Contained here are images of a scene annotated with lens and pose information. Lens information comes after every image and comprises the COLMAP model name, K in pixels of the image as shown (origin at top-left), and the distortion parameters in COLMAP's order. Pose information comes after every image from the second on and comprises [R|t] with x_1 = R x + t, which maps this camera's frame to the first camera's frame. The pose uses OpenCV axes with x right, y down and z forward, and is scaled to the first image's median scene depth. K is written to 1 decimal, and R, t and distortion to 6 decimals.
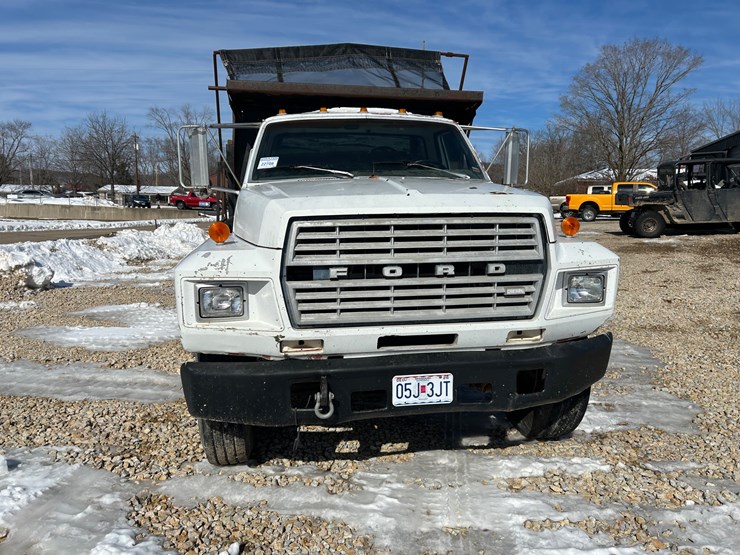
lens RADIAL K [[560.1, 0, 361.2], [0, 560.1, 265.0], [0, 0, 1]] dist [0.062074, -0.066858]
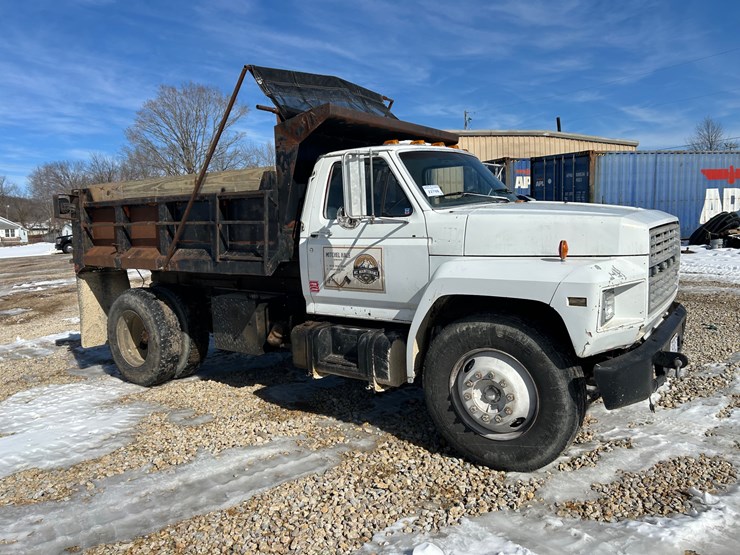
lens RADIAL K [[557.3, 0, 364.5], [0, 557.3, 265.2], [0, 0, 1]] dist [0.065420, -0.071281]
pose [[0.704341, -0.092313, 0.703834, -1.368045], [0.131681, 0.991291, -0.001761, -0.079736], [-0.697541, 0.093922, 0.710362, 0.498193]]
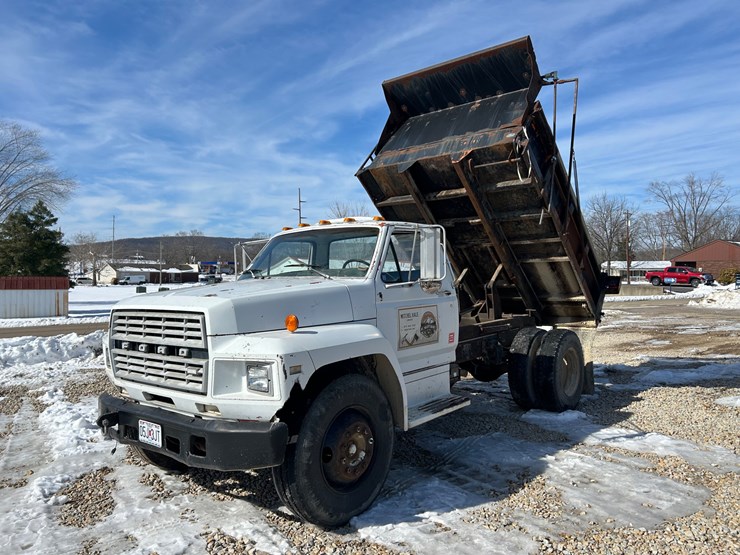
lens RADIAL K [[553.1, 0, 367.0], [0, 553.1, 273.7], [0, 0, 1]] dist [0.057766, -0.060677]
pose [[0.652295, -0.017303, -0.757768, 1.491149], [-0.071221, 0.993917, -0.084004, -0.096856], [0.754612, 0.108765, 0.647095, 0.441094]]
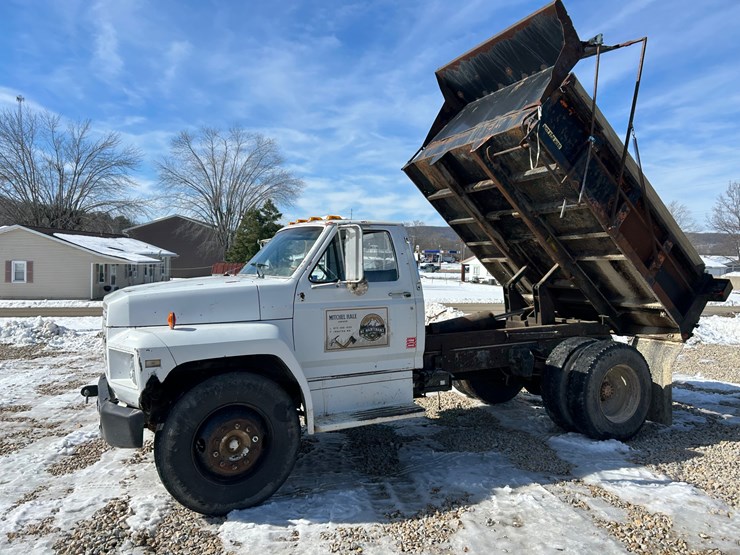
lens RADIAL K [[553.6, 0, 360.5], [0, 553.6, 265.8], [0, 0, 1]] dist [0.060040, -0.063857]
pose [[0.293028, -0.004773, -0.956092, 1.869279], [-0.112602, 0.992856, -0.039467, -0.208876], [0.949450, 0.119223, 0.290398, 1.166902]]
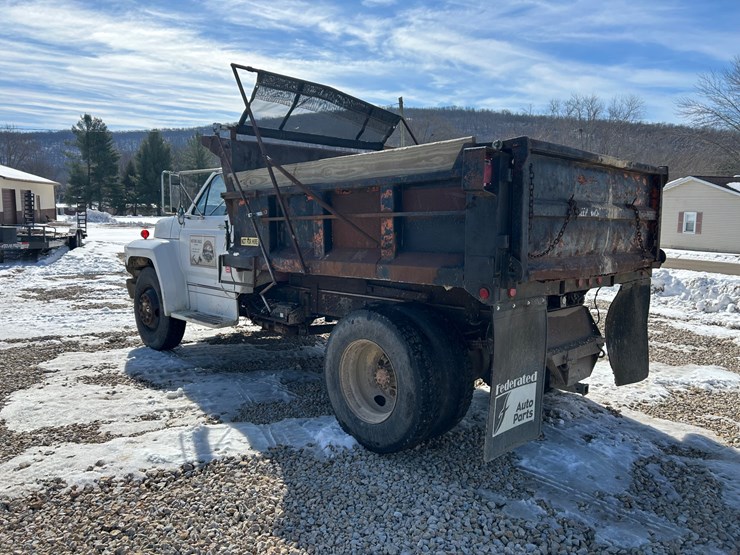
lens RADIAL K [[550.8, 0, 367.4], [0, 550.8, 274.3], [0, 0, 1]] dist [0.054264, -0.052758]
pose [[-0.822734, 0.046703, -0.566505, 1.013787], [-0.081687, 0.976560, 0.199143, -0.472547], [0.562527, 0.210118, -0.799634, 3.685602]]
